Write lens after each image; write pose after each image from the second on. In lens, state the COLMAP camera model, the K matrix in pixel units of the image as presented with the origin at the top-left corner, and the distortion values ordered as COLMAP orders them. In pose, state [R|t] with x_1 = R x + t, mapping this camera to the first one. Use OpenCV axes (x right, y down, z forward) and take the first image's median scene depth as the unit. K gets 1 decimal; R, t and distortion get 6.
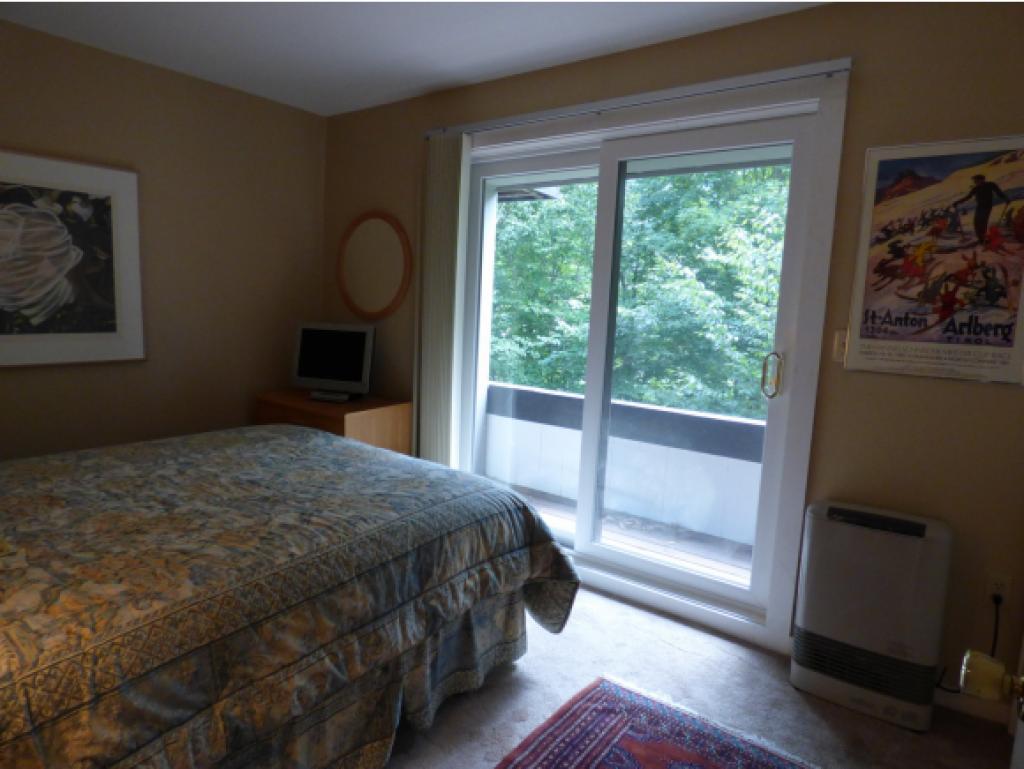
lens RADIAL K [[614.2, 0, 512.0], [0, 614.2, 384.5], [0, 0, 1]] dist [-0.030778, -0.000550]
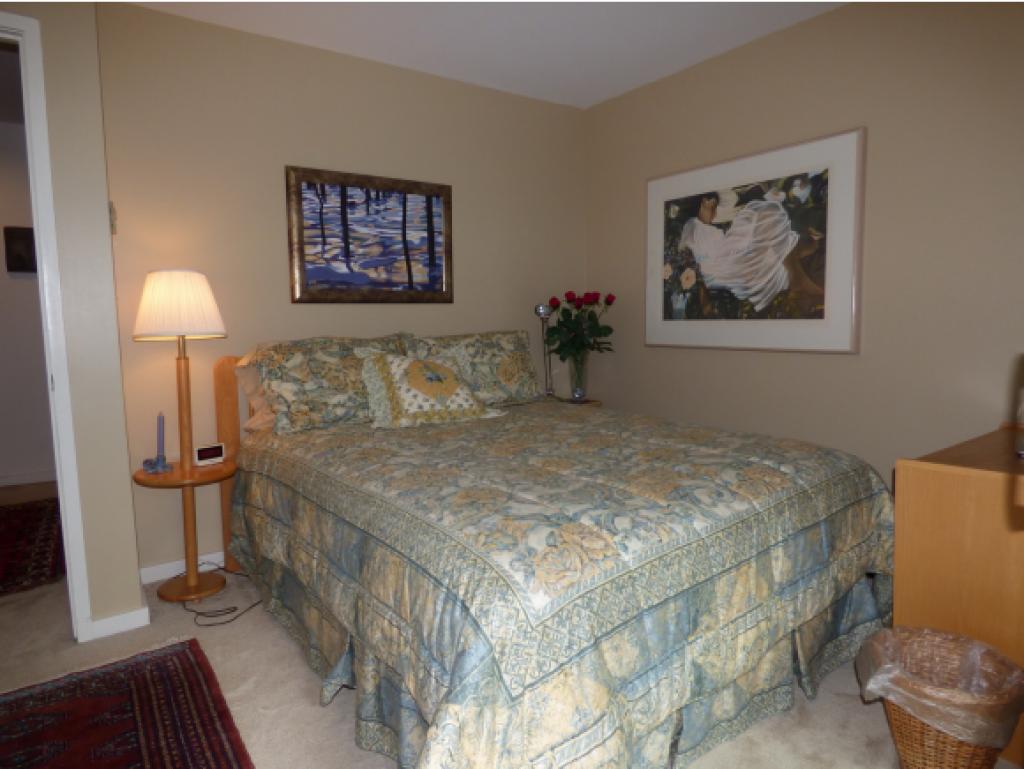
lens RADIAL K [[614.2, 0, 512.0], [0, 614.2, 384.5], [0, 0, 1]] dist [-0.030778, -0.000550]
pose [[-0.263180, 0.089762, -0.960562, 0.378511], [-0.102289, 0.987454, 0.120301, -0.055423], [0.959309, 0.129916, -0.250697, 0.856571]]
